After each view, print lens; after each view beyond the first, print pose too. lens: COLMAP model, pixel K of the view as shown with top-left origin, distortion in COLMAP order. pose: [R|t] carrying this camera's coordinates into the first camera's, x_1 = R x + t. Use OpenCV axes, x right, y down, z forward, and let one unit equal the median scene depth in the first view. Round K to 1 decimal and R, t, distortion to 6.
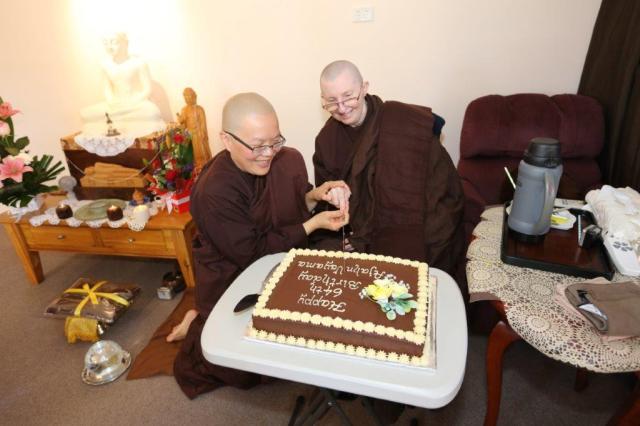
lens RADIAL K [[396.7, 0, 320.0], [0, 396.7, 213.0], [0, 0, 1]] dist [-0.003535, -0.000016]
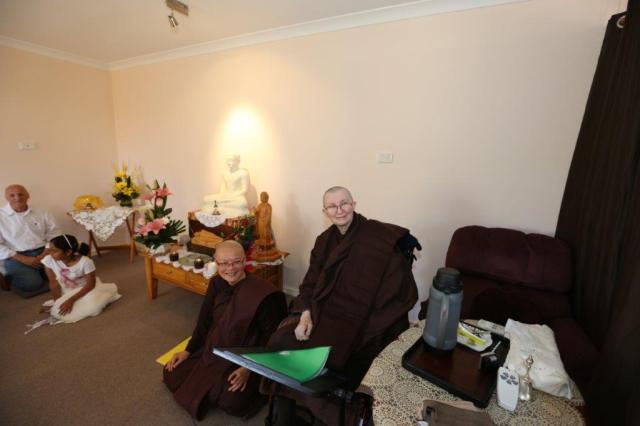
lens RADIAL K [[295.4, 0, 320.0], [0, 295.4, 213.0], [0, 0, 1]] dist [-0.041877, 0.012365]
pose [[0.949474, 0.135810, -0.282941, 0.204135], [-0.199707, 0.956900, -0.210856, -0.038960], [0.242110, 0.256708, 0.935673, 0.004123]]
